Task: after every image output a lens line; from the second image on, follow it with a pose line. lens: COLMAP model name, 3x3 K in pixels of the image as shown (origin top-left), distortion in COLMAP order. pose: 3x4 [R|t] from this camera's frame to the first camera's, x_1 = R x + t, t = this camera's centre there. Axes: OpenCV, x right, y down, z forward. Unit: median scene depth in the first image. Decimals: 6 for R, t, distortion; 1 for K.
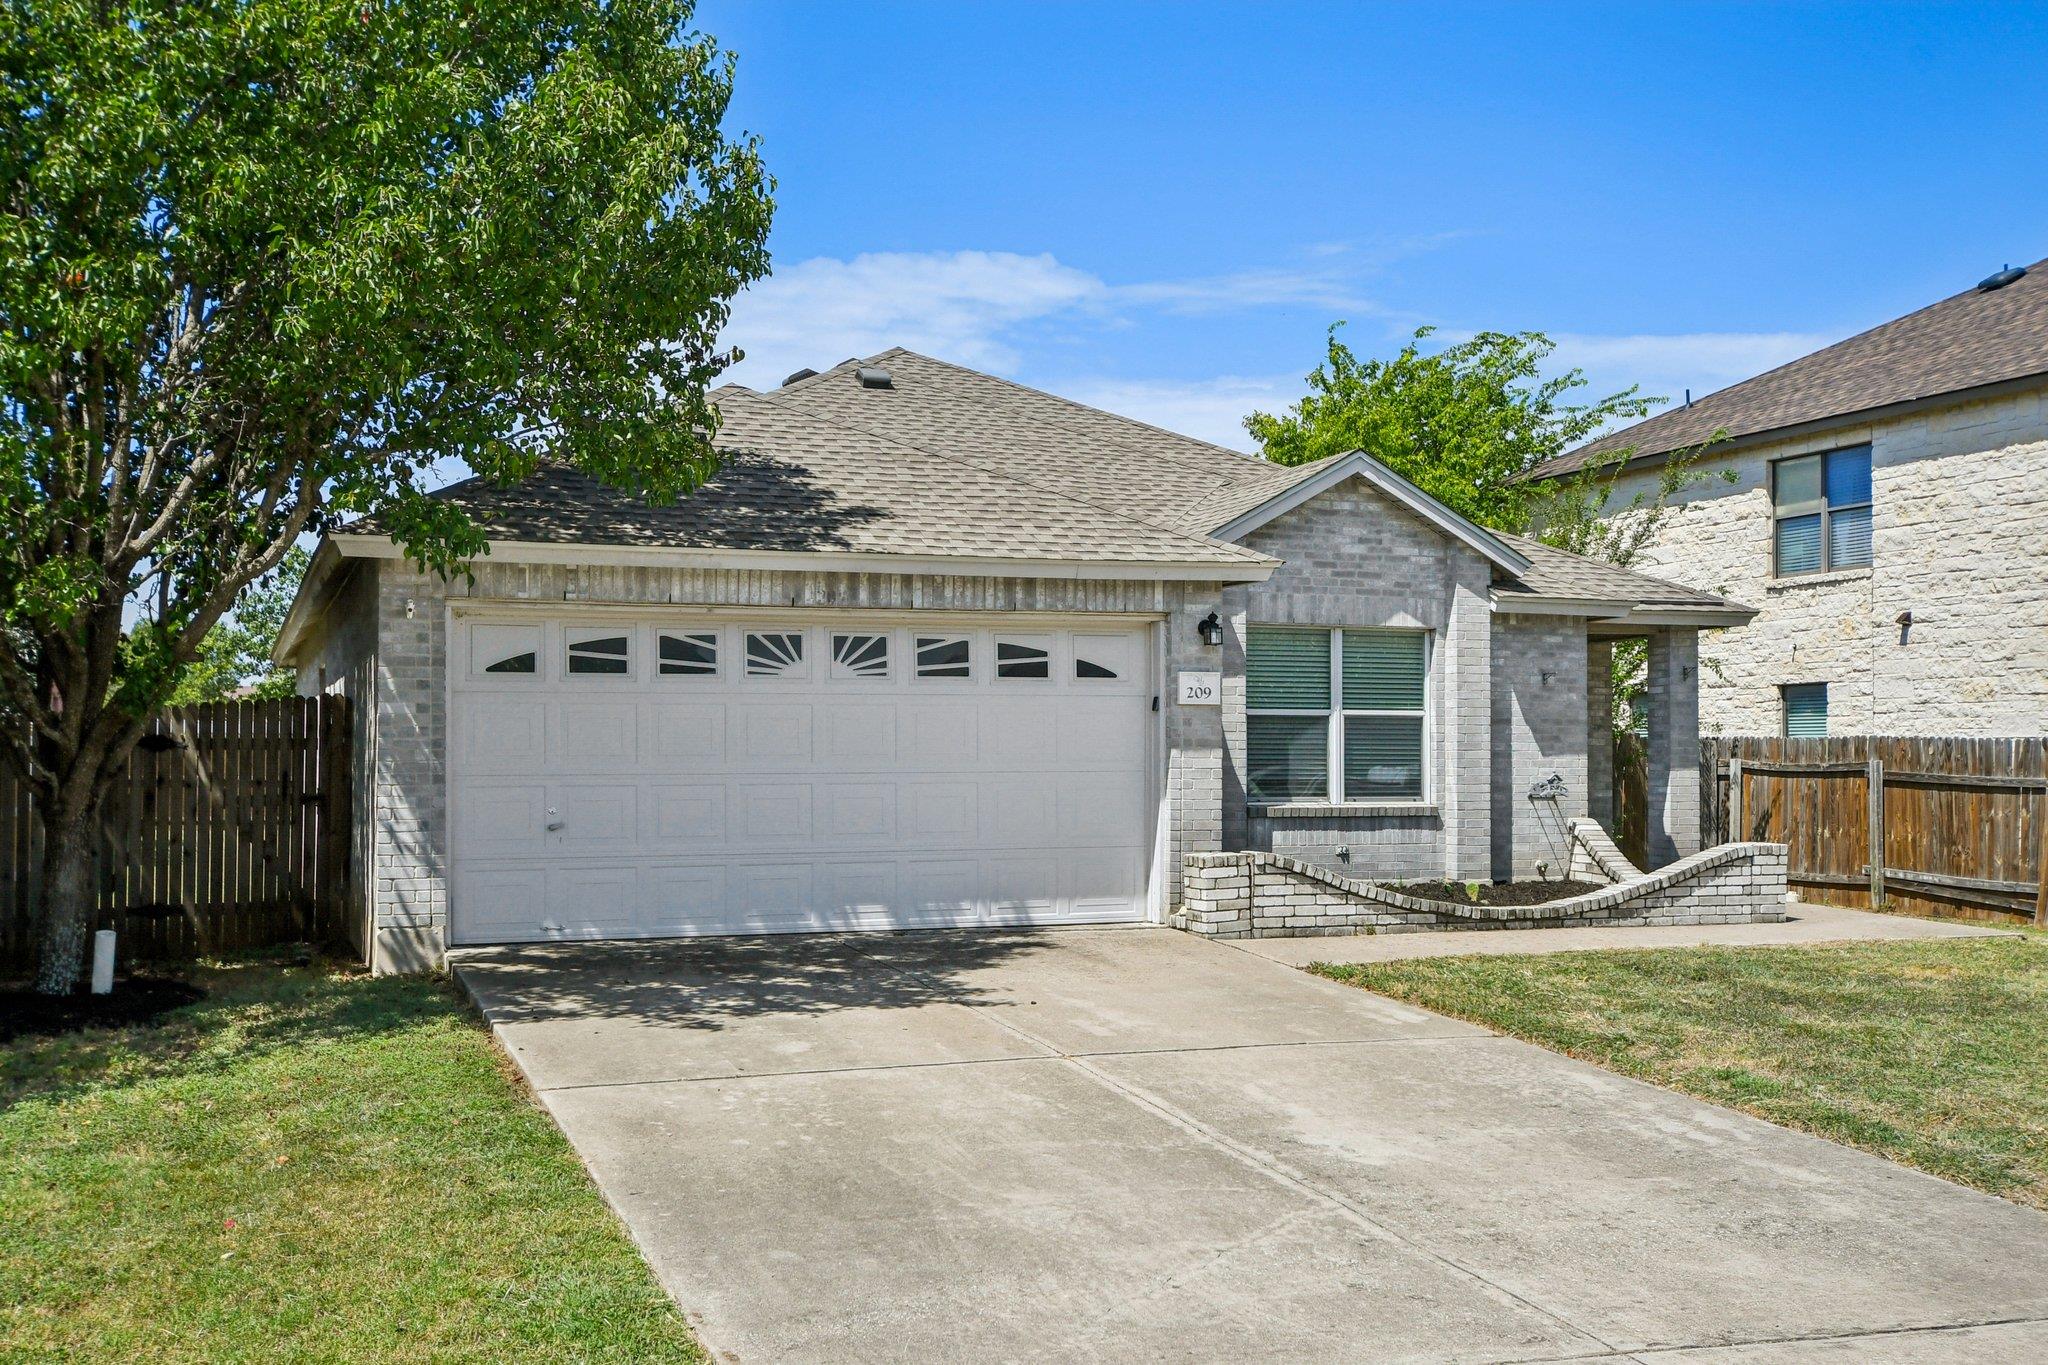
lens RADIAL K [[2109.2, 0, 1024.0], [0, 2109.2, 682.5], [0, 0, 1]] dist [-0.003174, 0.000825]
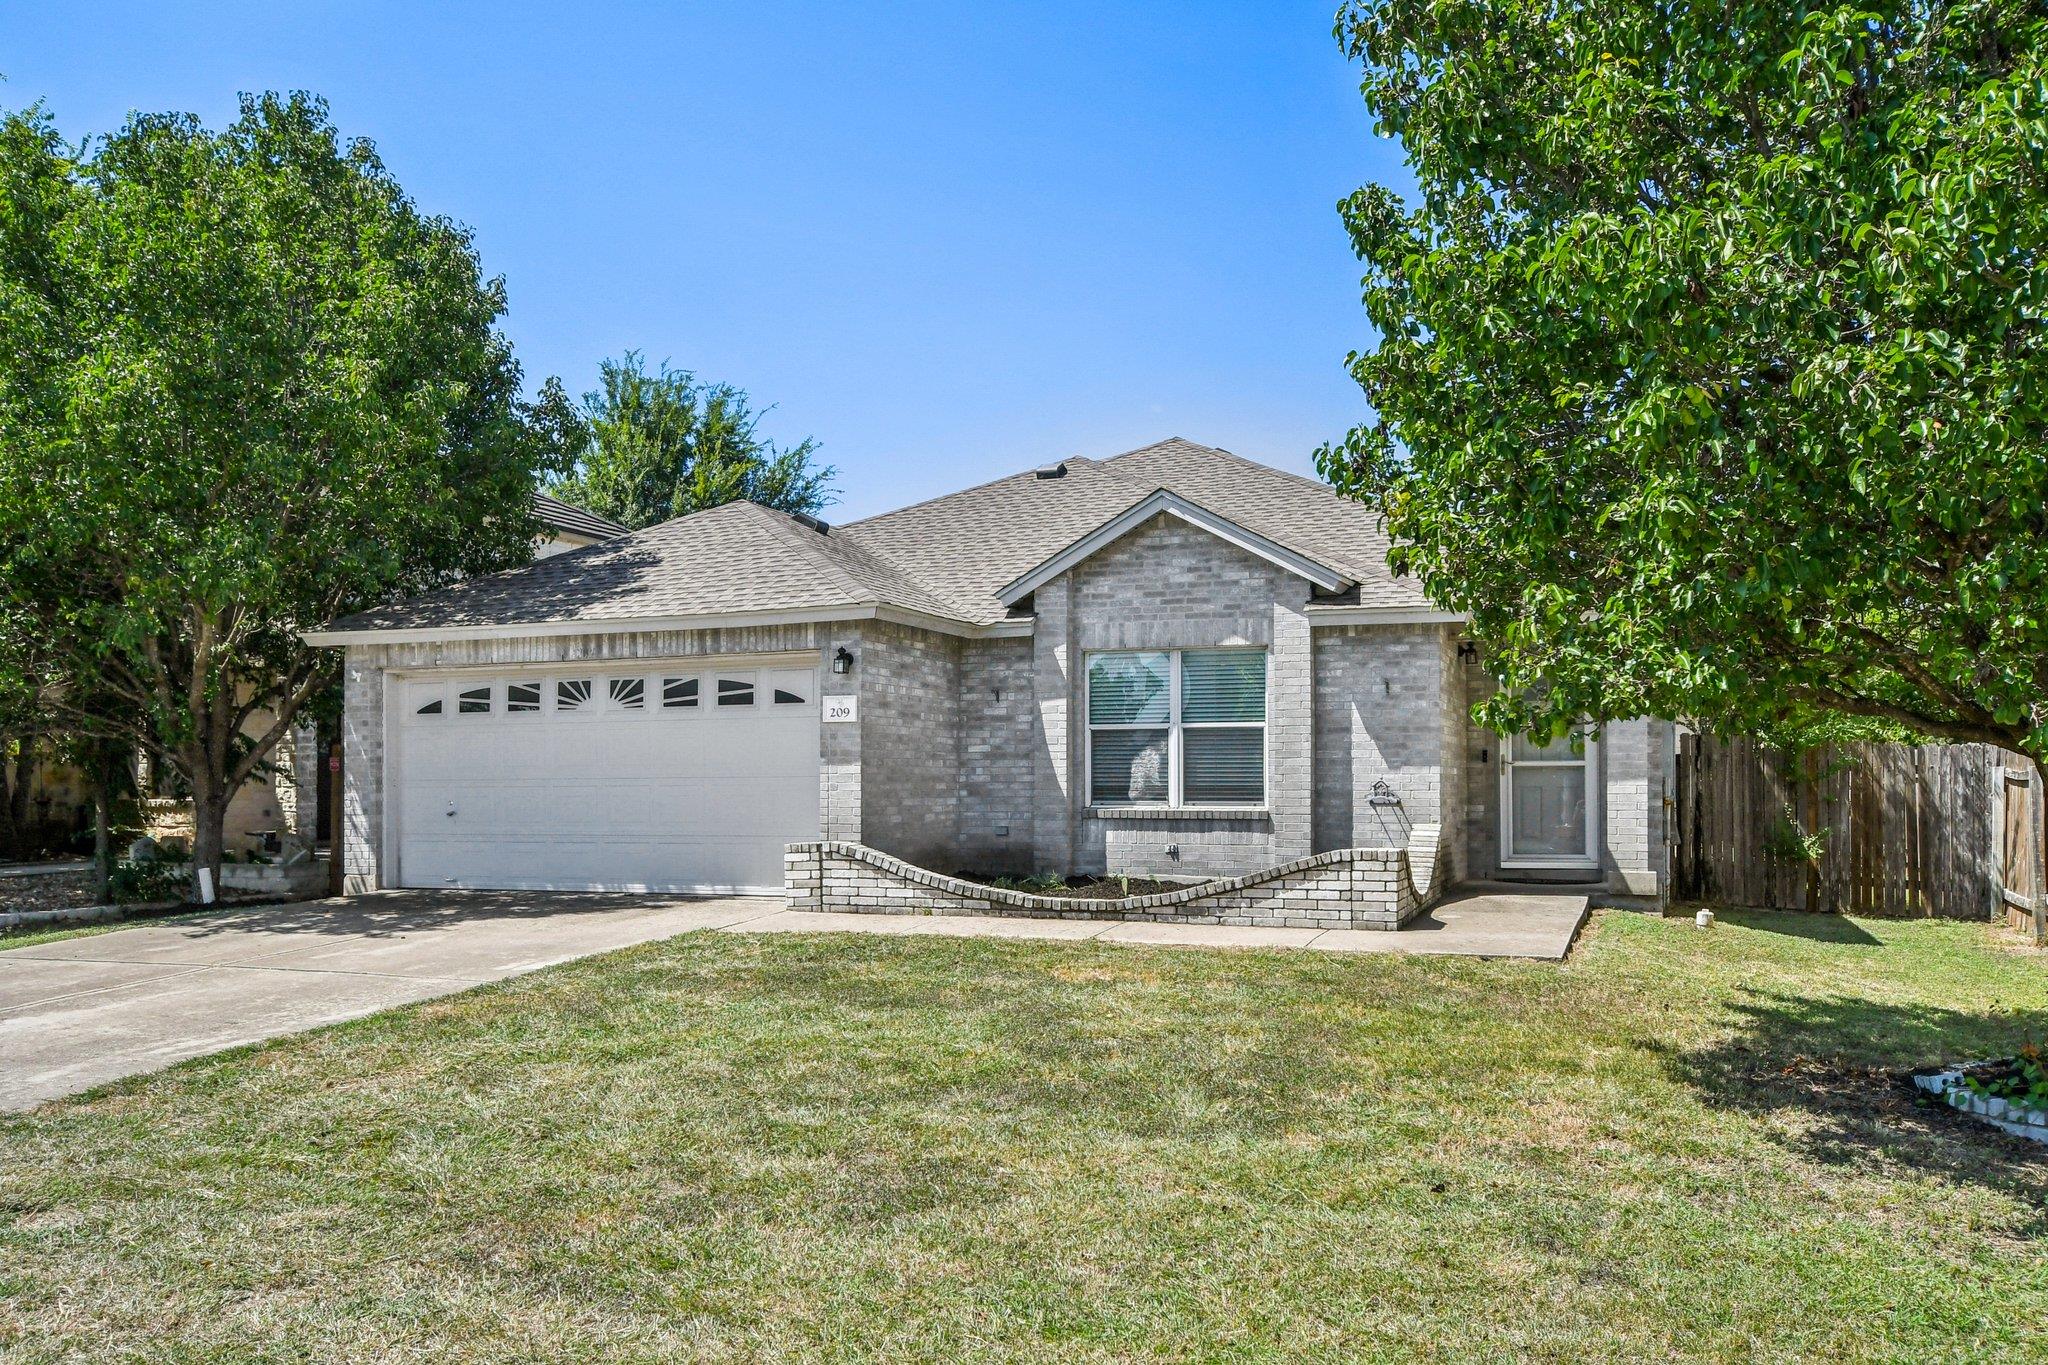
lens RADIAL K [[1614.6, 0, 1023.9], [0, 1614.6, 766.9], [0, 0, 1]] dist [0.000896, 0.000544]
pose [[0.743150, -0.009837, -0.669053, 0.789811], [0.026105, 0.999557, 0.014300, 0.025893], [0.668616, -0.028092, 0.743077, 0.370112]]
